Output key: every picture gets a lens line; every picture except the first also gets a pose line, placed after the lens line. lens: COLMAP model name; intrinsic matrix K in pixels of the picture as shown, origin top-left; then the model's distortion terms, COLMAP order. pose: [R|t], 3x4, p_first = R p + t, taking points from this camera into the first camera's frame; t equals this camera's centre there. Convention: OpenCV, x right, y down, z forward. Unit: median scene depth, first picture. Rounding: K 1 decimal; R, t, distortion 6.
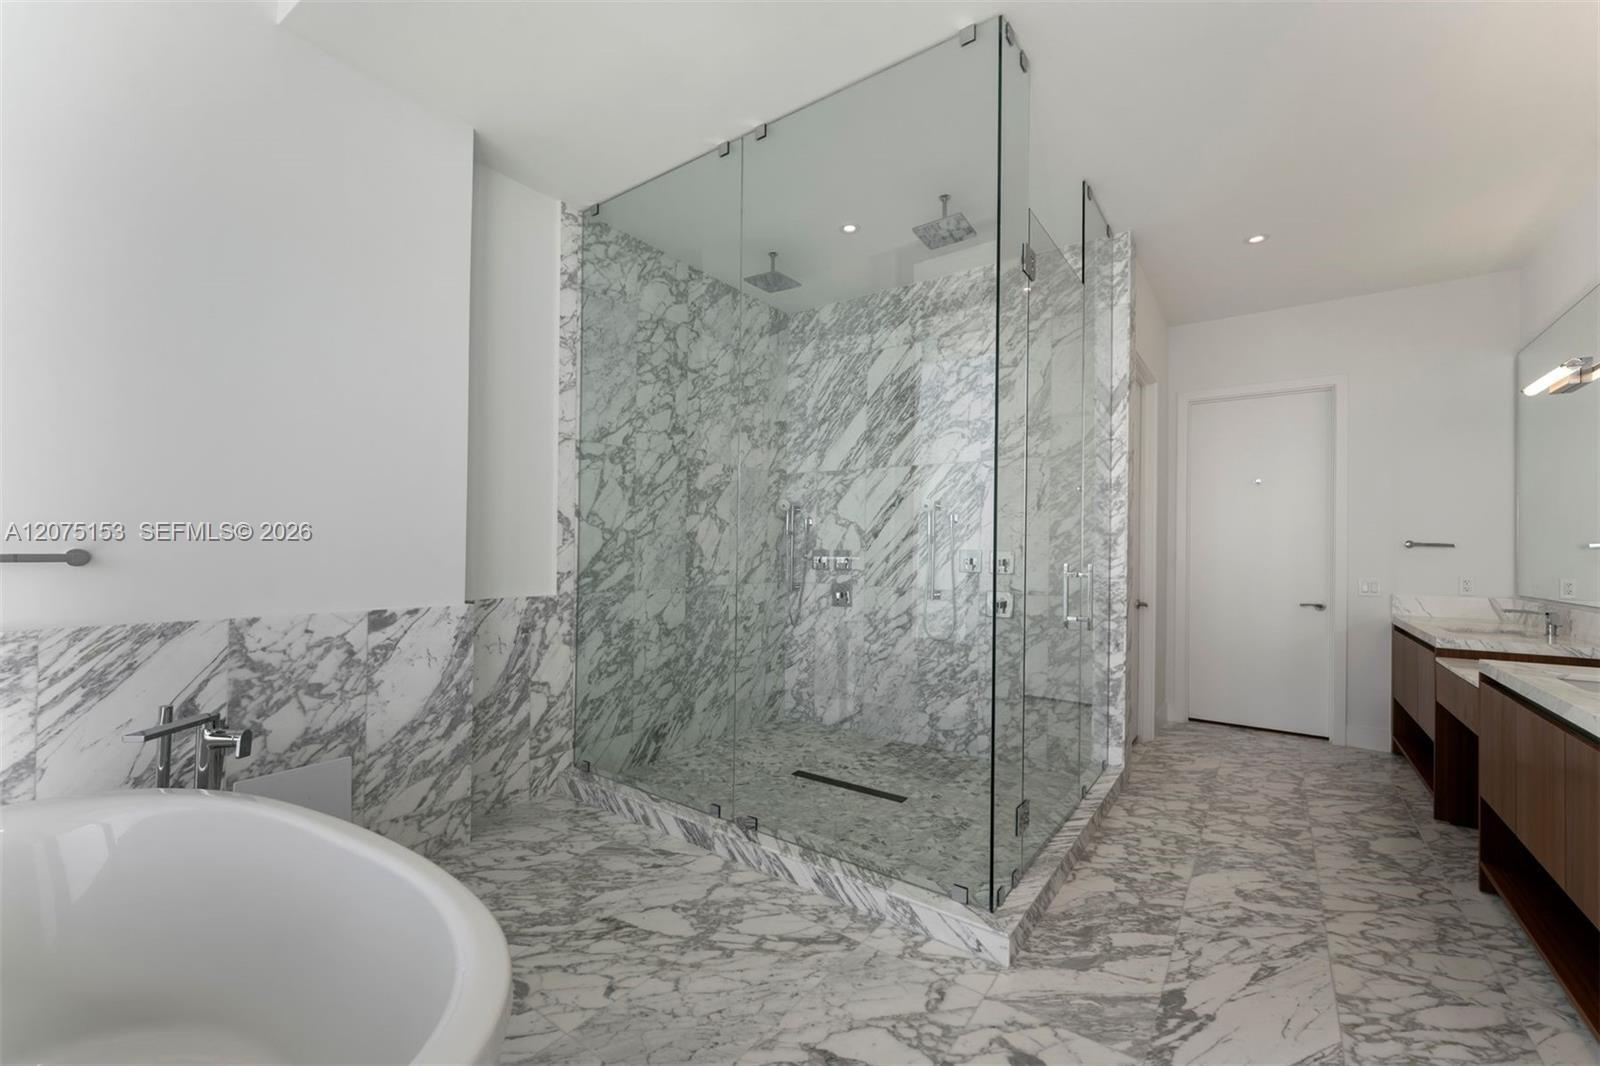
lens RADIAL K [[643.2, 0, 794.3], [0, 643.2, 534.8], [0, 0, 1]] dist [0.000748, 0.000188]
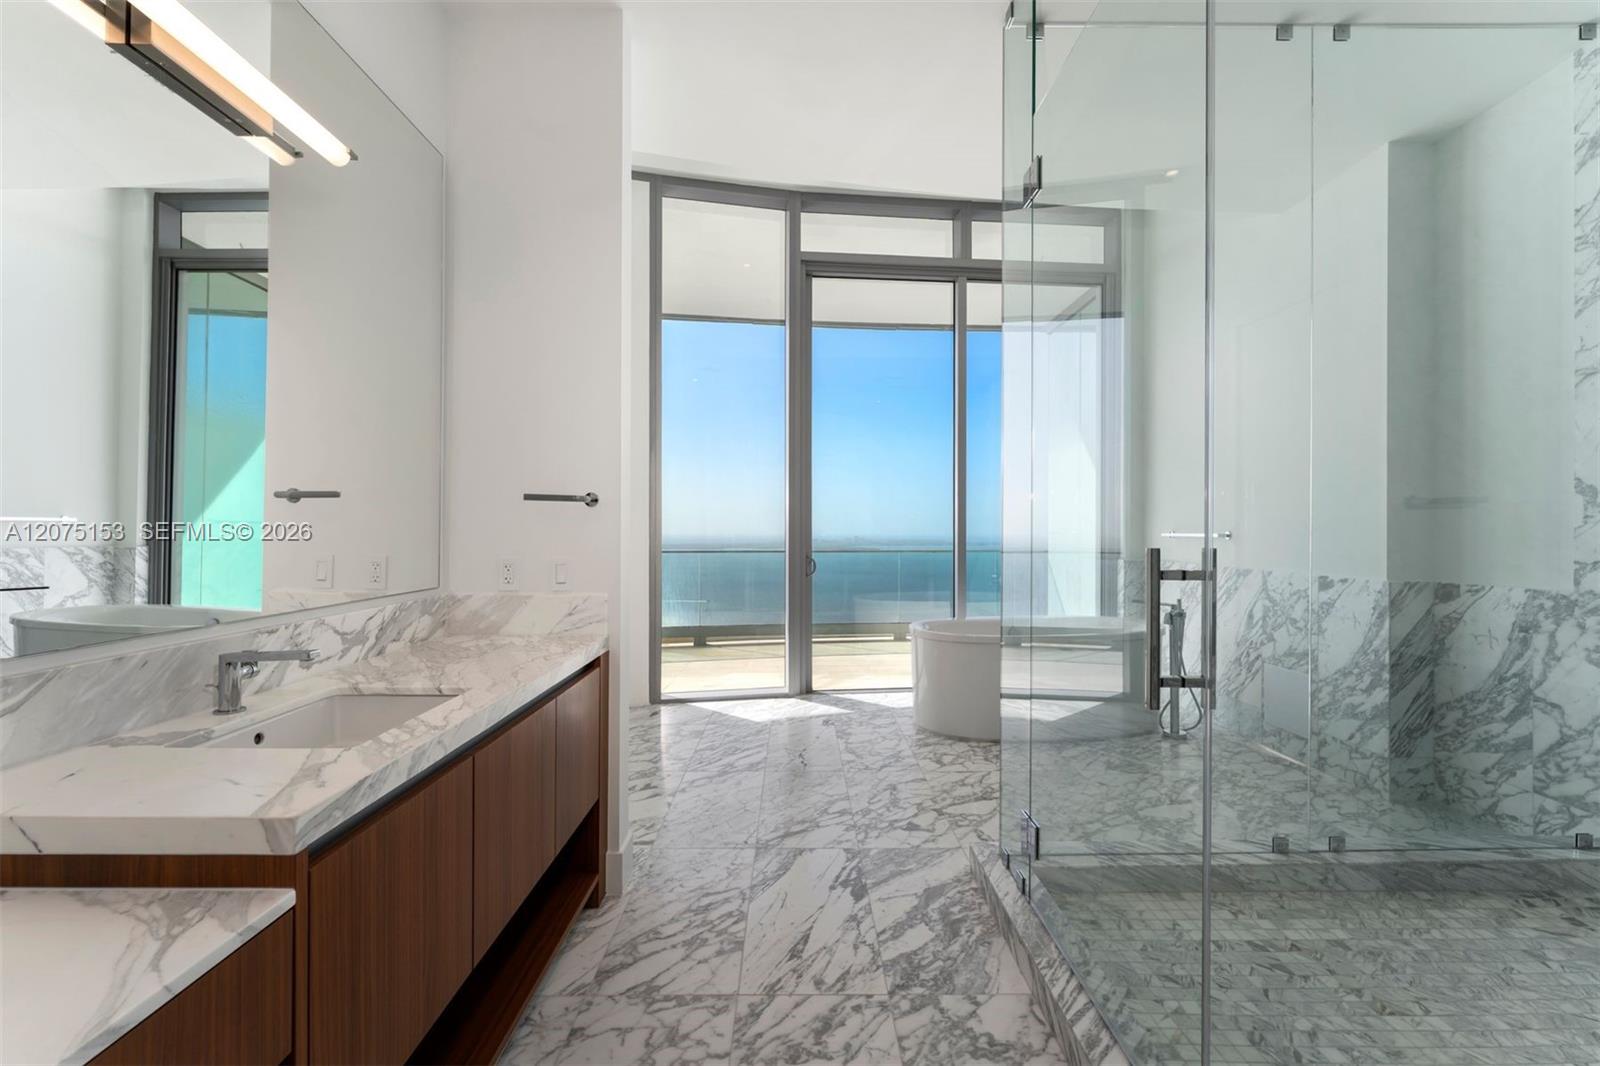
lens RADIAL K [[643.2, 0, 794.3], [0, 643.2, 534.8], [0, 0, 1]] dist [0.000748, 0.000188]
pose [[-0.803902, -0.012920, -0.594621, 1.079331], [-0.002141, 0.999820, -0.018831, 0.059758], [0.594758, -0.013865, -0.803785, 1.457425]]
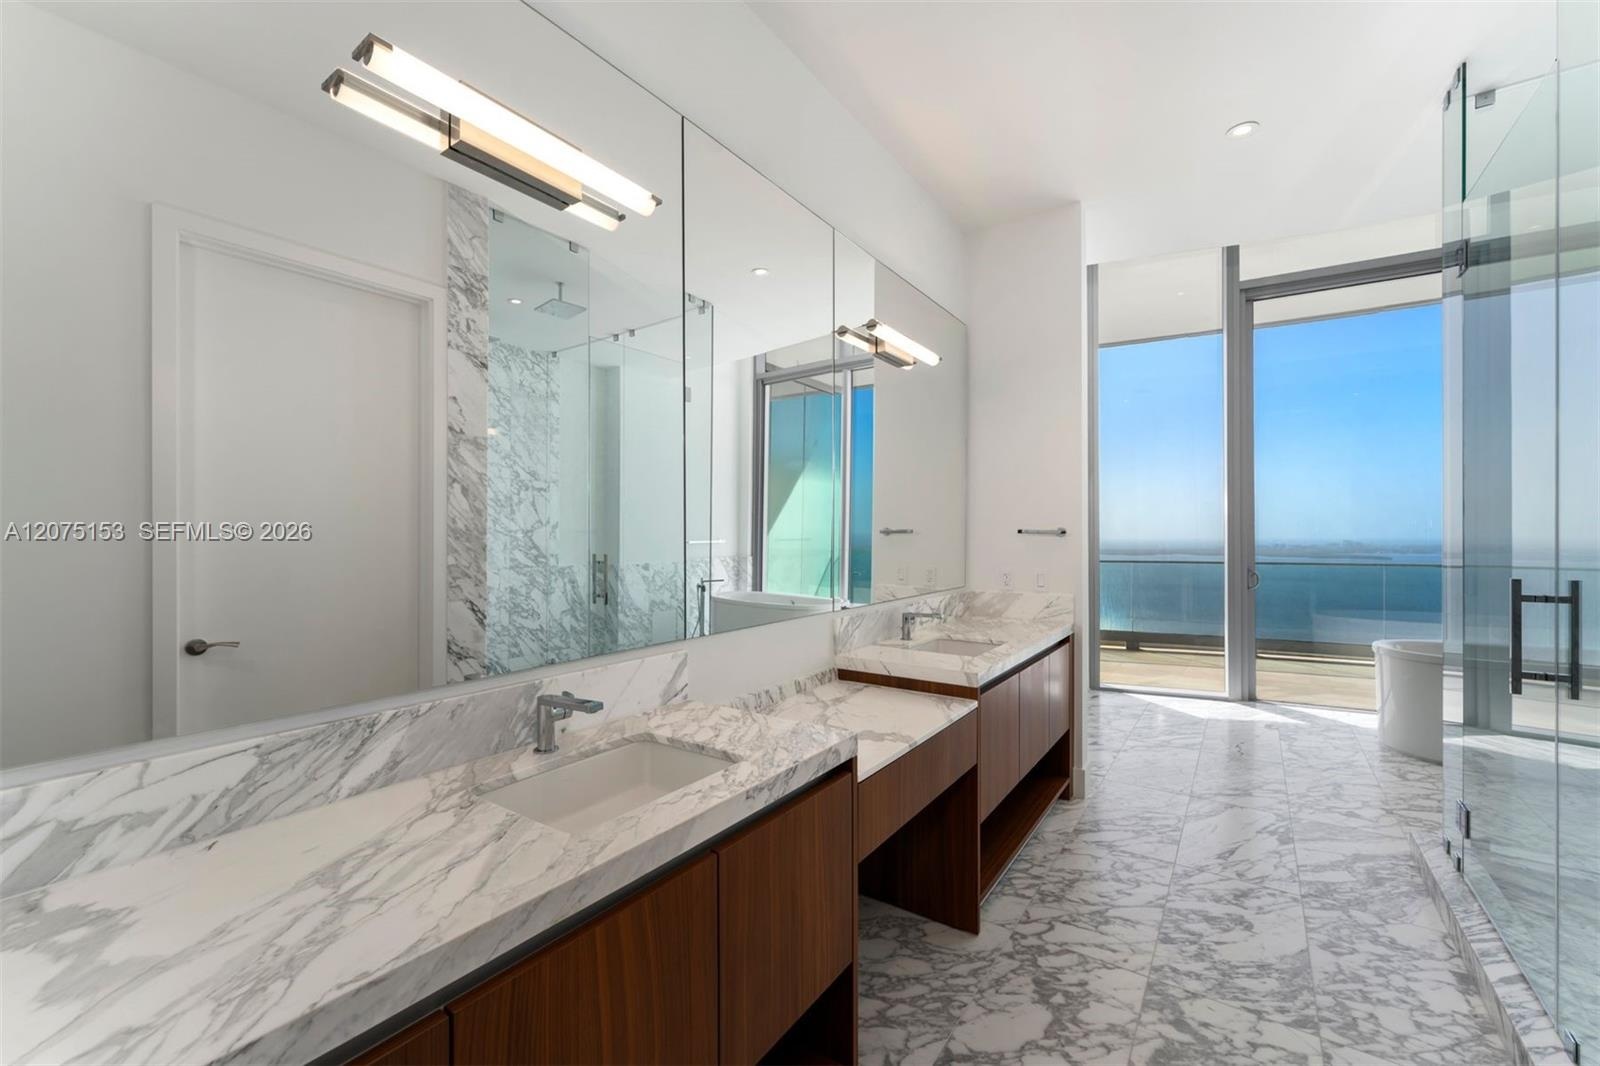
lens RADIAL K [[624.3, 0, 812.9], [0, 624.3, 538.7], [0, 0, 1]] dist [-0.000809, -0.000288]
pose [[-0.999625, -0.008779, -0.025927, 1.336952], [-0.008310, 0.999801, -0.018143, 0.036213], [0.026081, -0.017920, -0.999499, 1.878495]]
